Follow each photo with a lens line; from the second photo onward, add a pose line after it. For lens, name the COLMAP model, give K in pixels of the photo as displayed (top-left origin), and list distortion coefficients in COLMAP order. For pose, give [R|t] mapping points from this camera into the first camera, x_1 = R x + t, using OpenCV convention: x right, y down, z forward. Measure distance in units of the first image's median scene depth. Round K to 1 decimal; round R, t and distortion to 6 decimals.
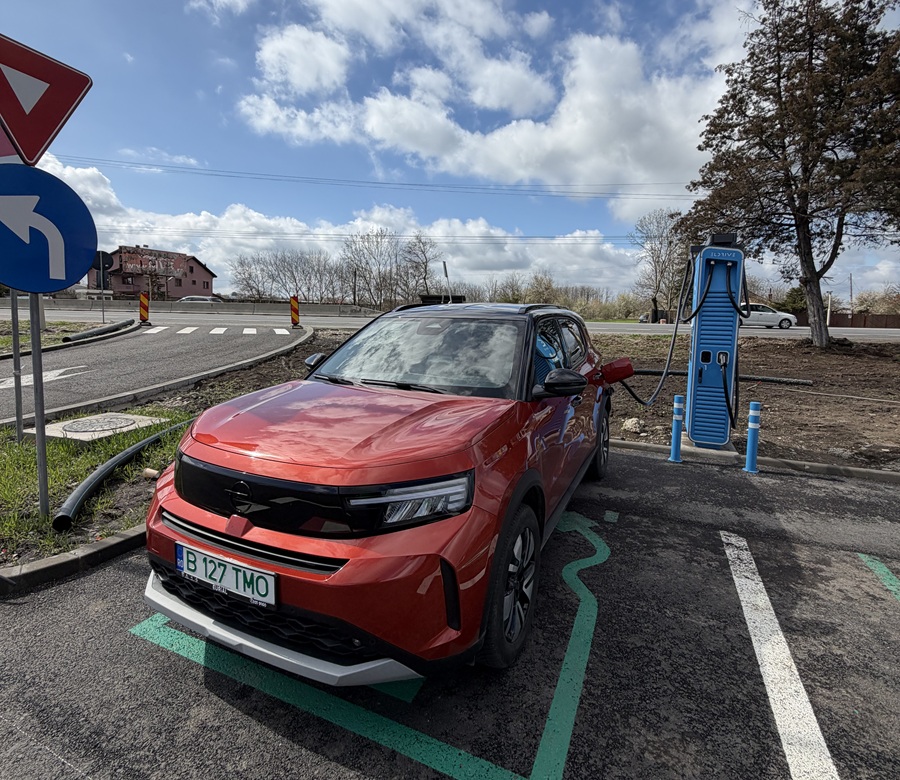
lens RADIAL K [[470.1, 0, 447.8], [0, 470.1, 353.2], [0, 0, 1]] dist [0.000886, 0.000270]
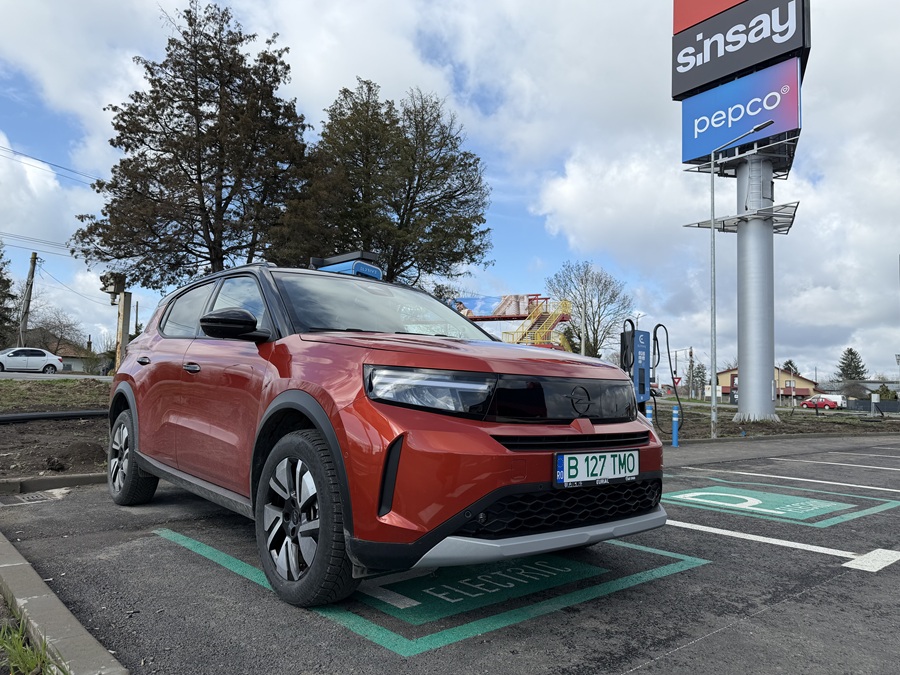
lens RADIAL K [[643.9, 0, 450.0], [0, 643.9, 337.5], [0, 0, 1]] dist [0.000474, -0.003000]
pose [[0.408128, 0.077147, 0.909659, -0.948694], [0.046505, 0.993372, -0.105112, 0.154564], [-0.911739, 0.085203, 0.401835, 0.342179]]
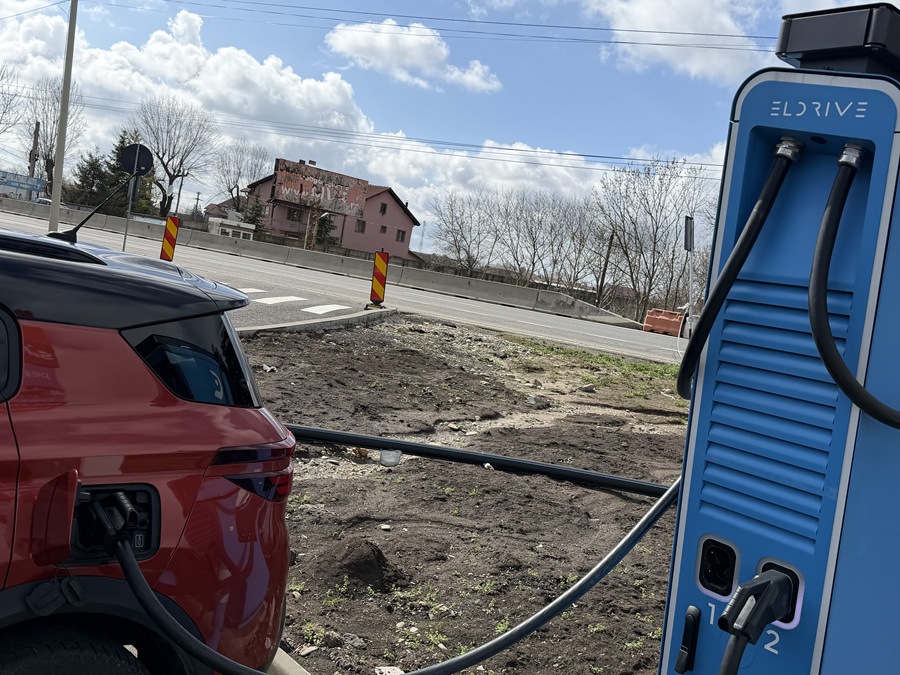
lens RADIAL K [[835.9, 0, 450.0], [0, 835.9, 337.5], [0, 0, 1]] dist [0.174519, -0.341795]
pose [[0.896430, 0.160423, -0.413131, 0.864939], [-0.184577, 0.982636, -0.018936, -0.100182], [0.402920, 0.093229, 0.910475, 0.838457]]
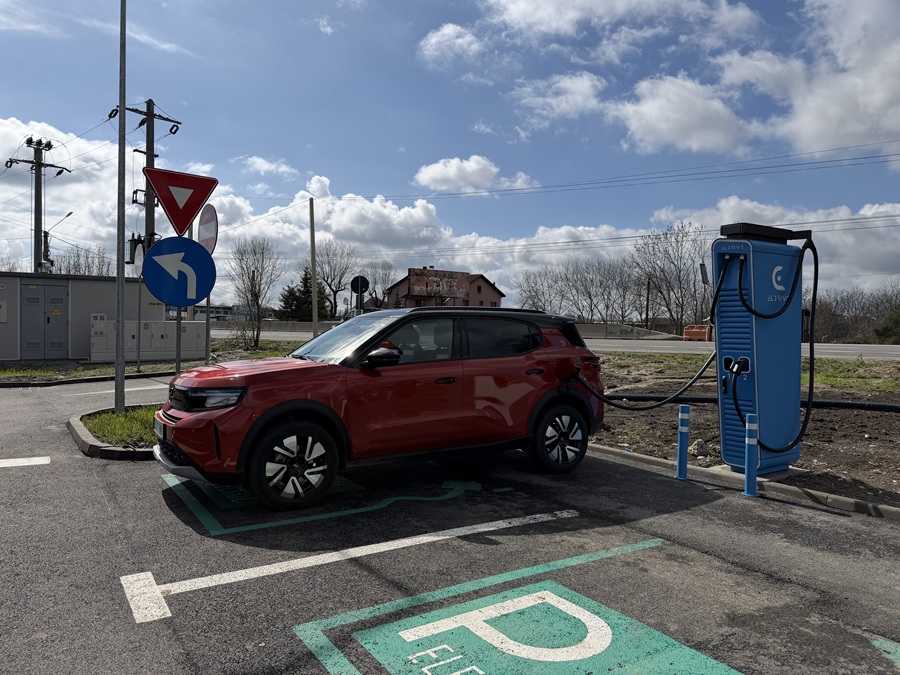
lens RADIAL K [[610.5, 0, 450.0], [0, 610.5, 337.5], [0, 0, 1]] dist [0.062645, -0.003286]
pose [[0.845588, -0.000683, -0.533836, 1.070977], [-0.045329, 0.996296, -0.073076, 0.098262], [0.531908, 0.085990, 0.842425, -0.361011]]
